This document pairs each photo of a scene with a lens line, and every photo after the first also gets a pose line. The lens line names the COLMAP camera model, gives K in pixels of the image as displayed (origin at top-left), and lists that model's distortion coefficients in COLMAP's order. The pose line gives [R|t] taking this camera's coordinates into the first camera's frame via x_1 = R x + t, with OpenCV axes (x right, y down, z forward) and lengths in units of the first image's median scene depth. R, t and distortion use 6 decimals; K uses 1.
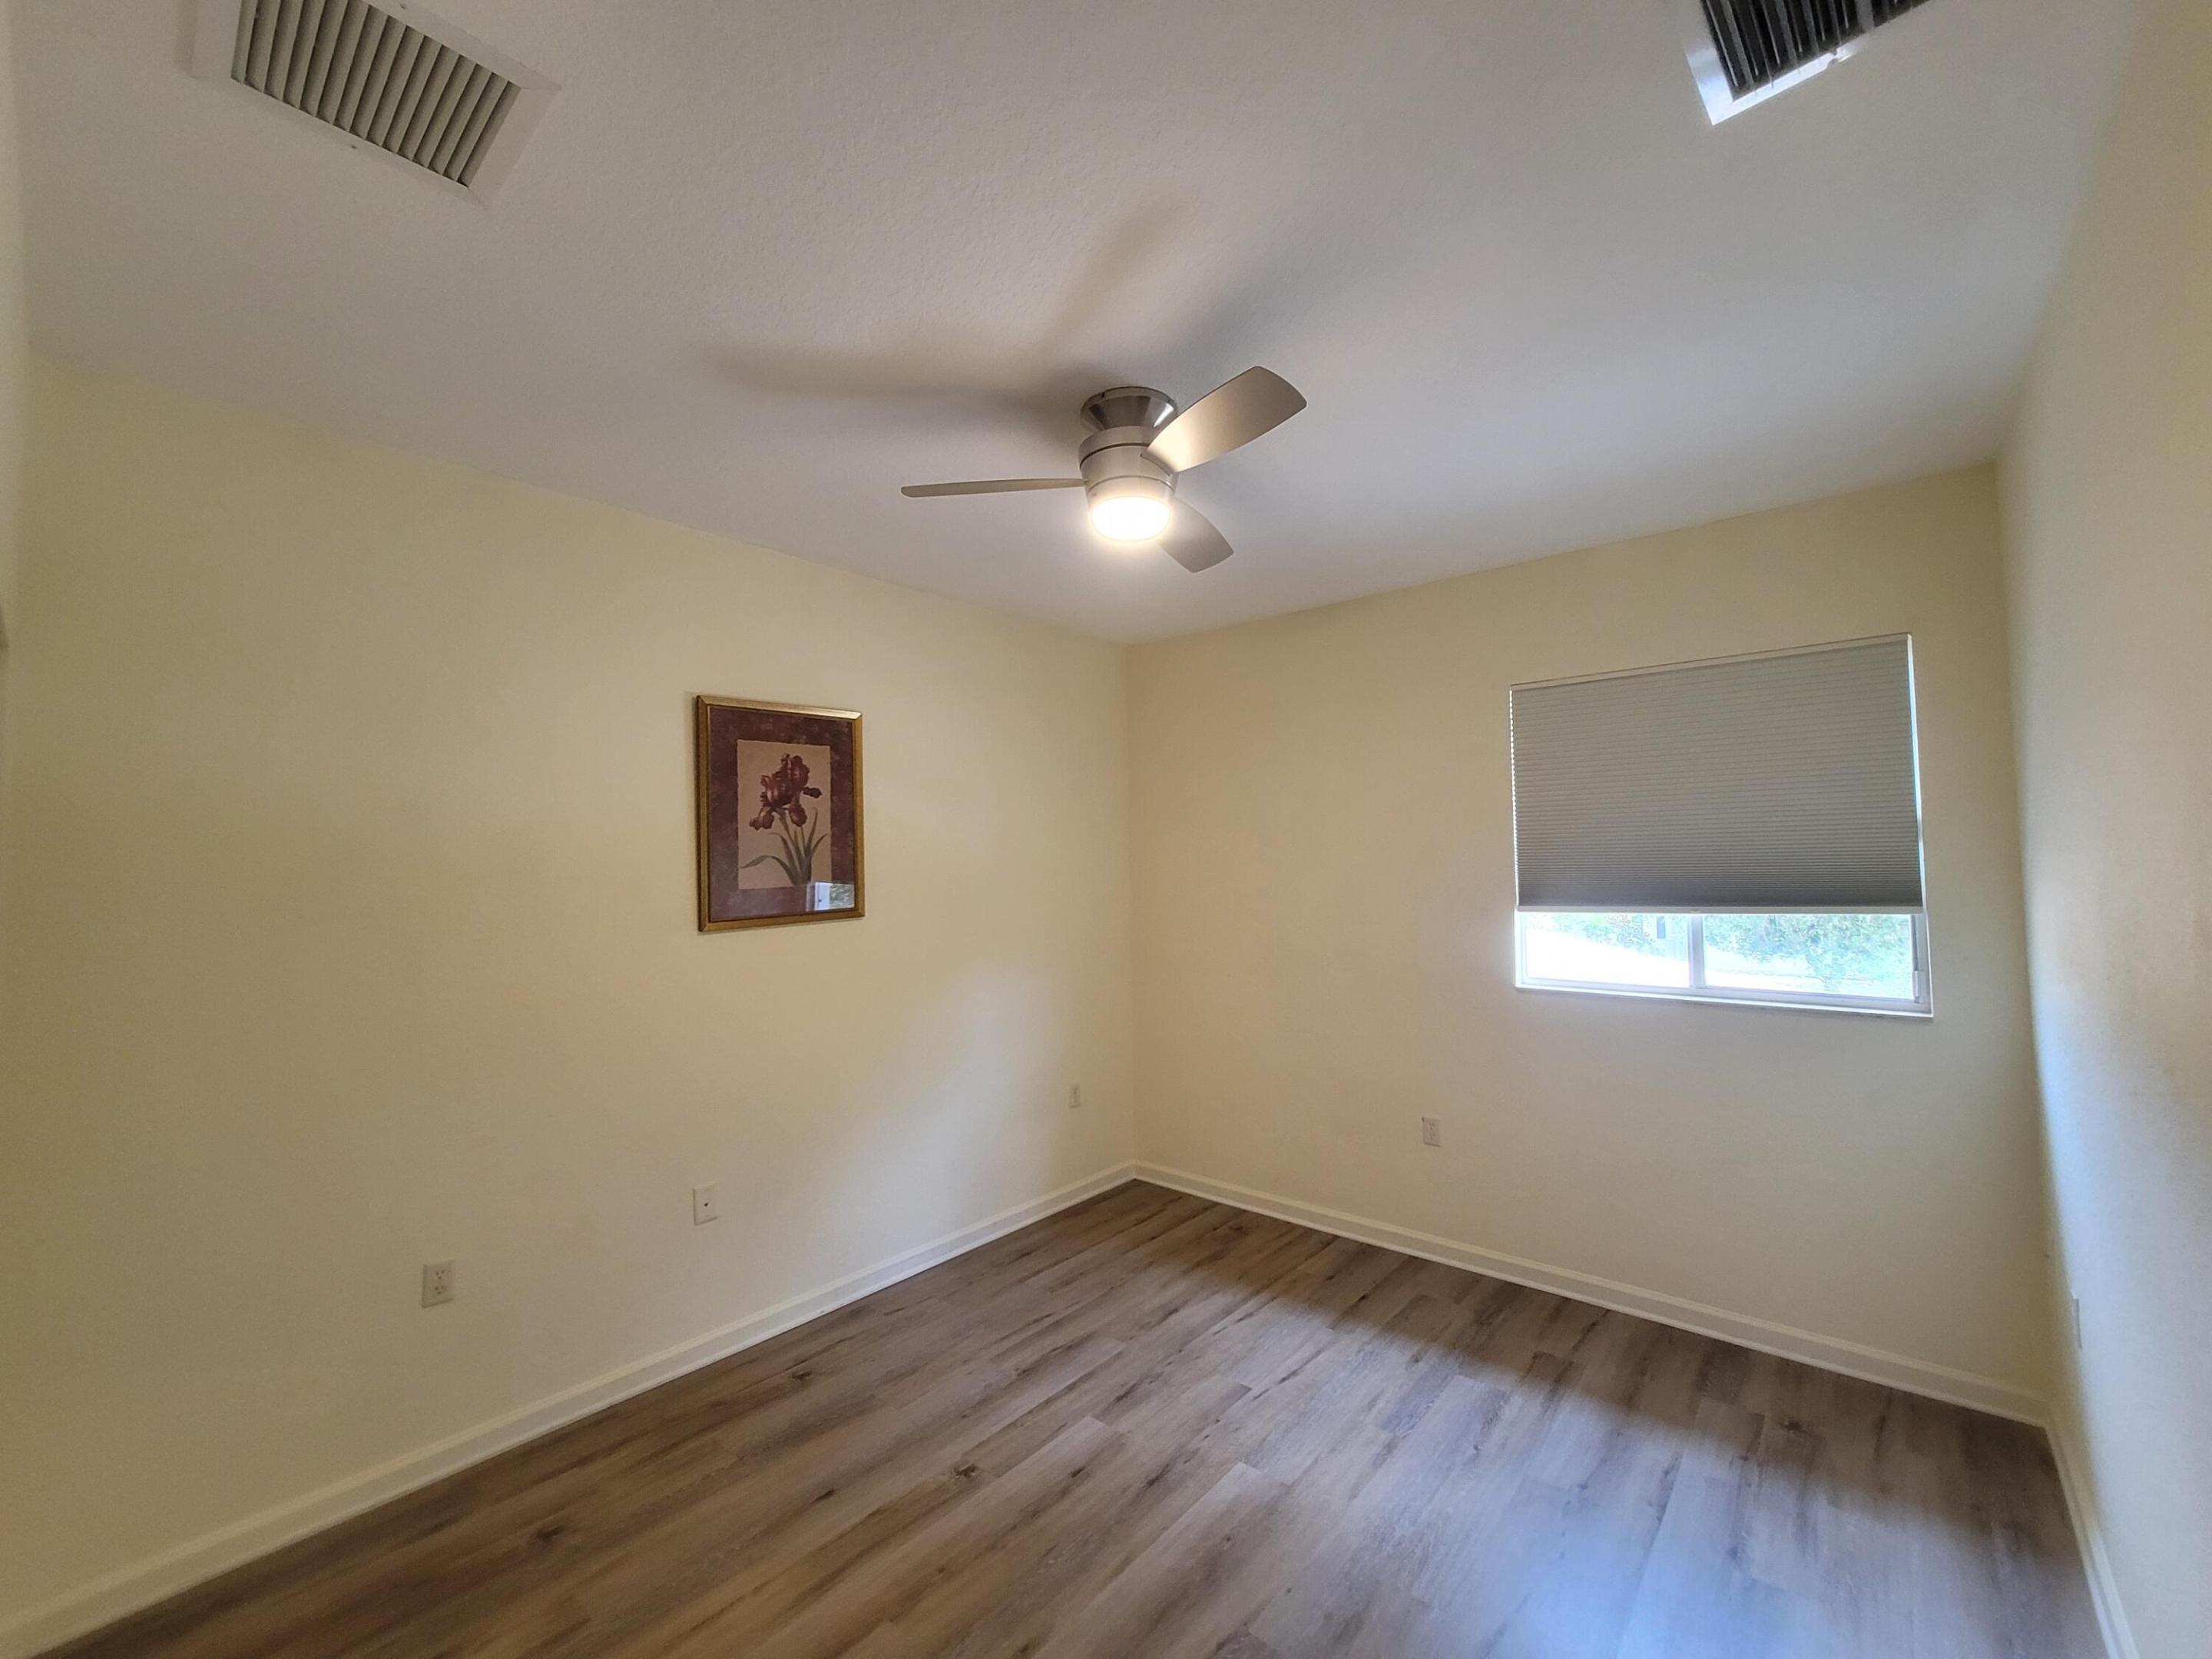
lens RADIAL K [[899.9, 0, 1108.3], [0, 899.9, 815.4], [0, 0, 1]] dist [-0.002291, 0.000403]
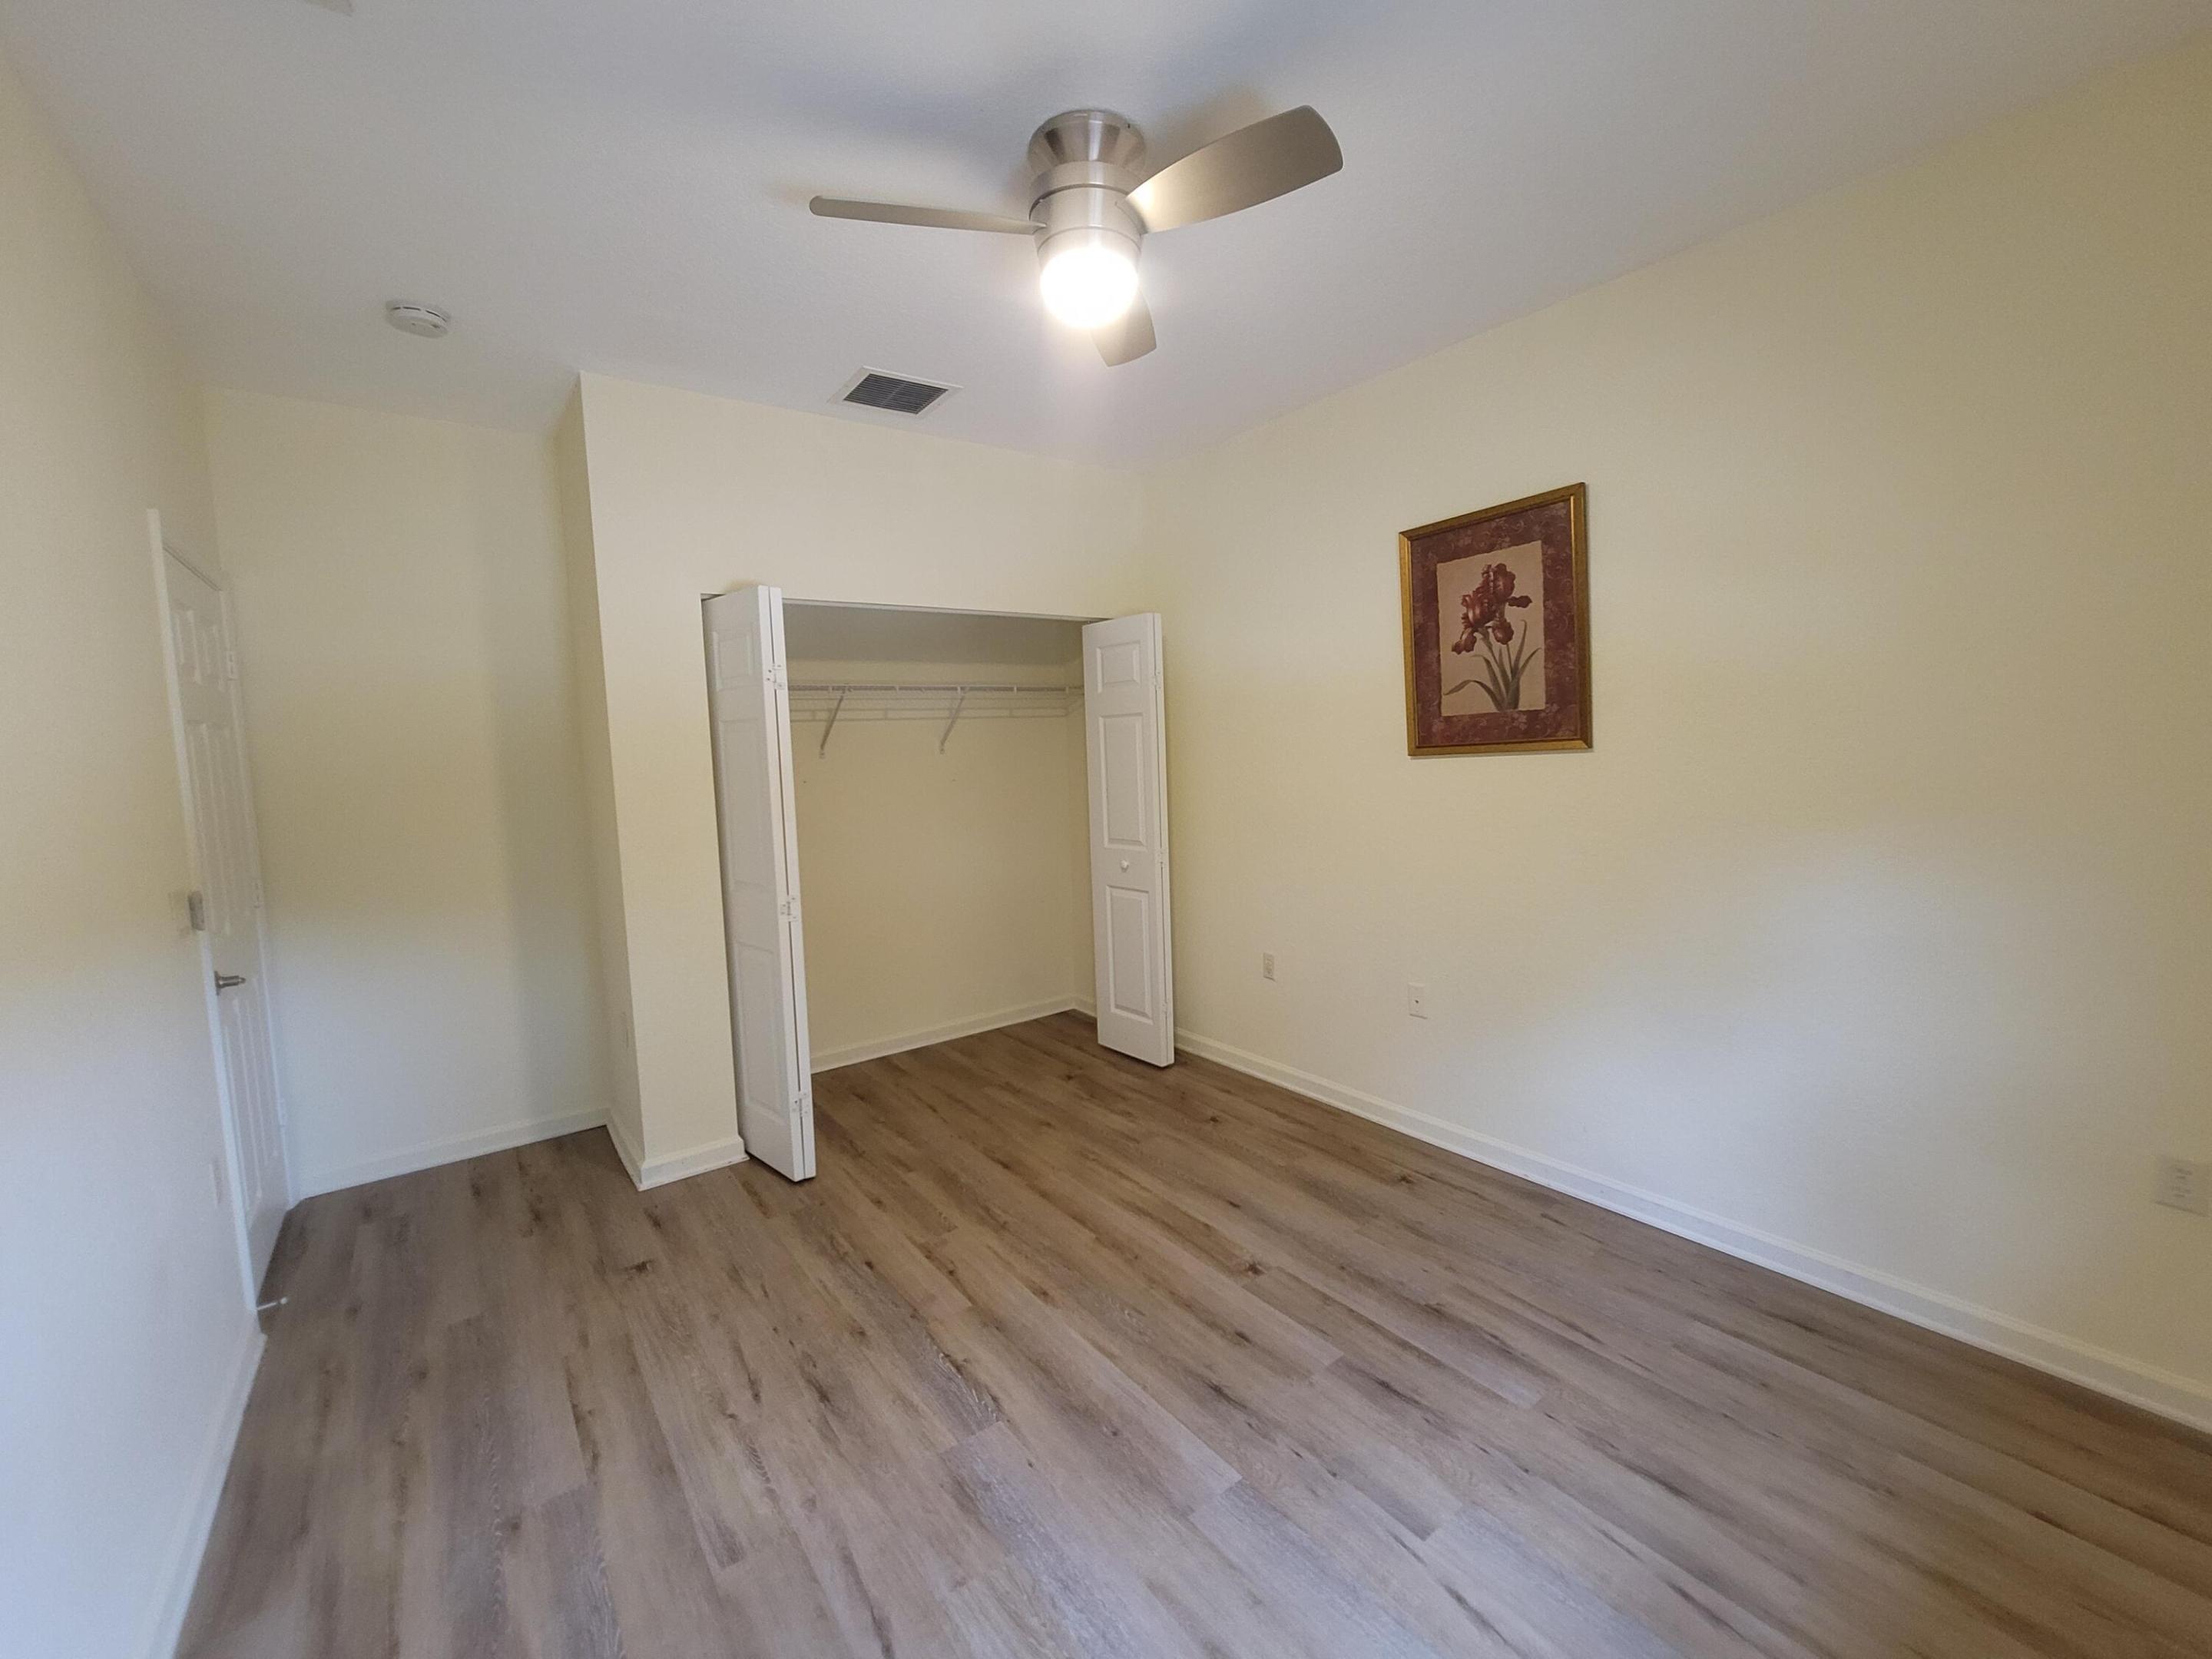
lens RADIAL K [[899.9, 0, 1108.3], [0, 899.9, 815.4], [0, 0, 1]] dist [-0.002291, 0.000403]
pose [[-0.213730, 0.099622, -0.971800, 0.638509], [0.093742, 0.992287, 0.081105, 0.073519], [0.972385, -0.073764, -0.221420, 0.828113]]
